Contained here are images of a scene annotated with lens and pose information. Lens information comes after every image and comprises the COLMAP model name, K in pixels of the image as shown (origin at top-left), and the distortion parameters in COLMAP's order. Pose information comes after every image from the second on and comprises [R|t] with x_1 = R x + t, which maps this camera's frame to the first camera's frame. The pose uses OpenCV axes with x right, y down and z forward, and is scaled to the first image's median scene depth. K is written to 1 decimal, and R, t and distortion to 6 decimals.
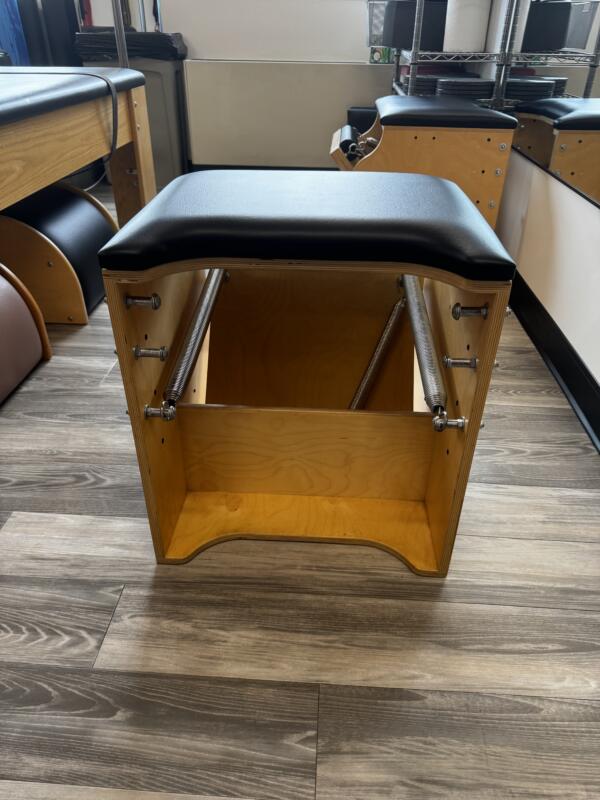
lens RADIAL K [[575.7, 0, 300.3], [0, 575.7, 400.0], [0, 0, 1]] dist [0.013395, -0.025471]
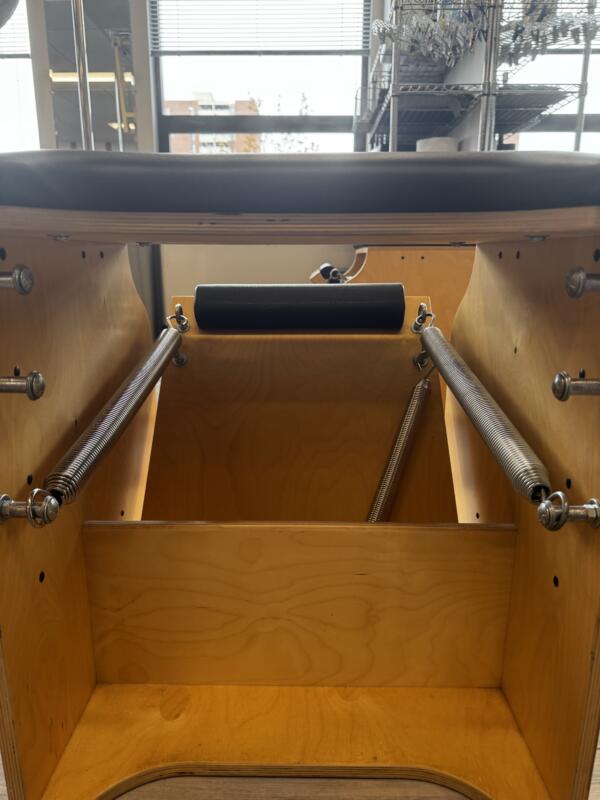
lens RADIAL K [[575.7, 0, 296.5], [0, 575.7, 401.2], [0, 0, 1]] dist [0.013395, -0.025471]
pose [[0.999158, -0.017135, 0.037278, -0.011027], [0.028242, 0.946319, -0.321999, 0.084248], [-0.029760, 0.322781, 0.946006, 0.365696]]
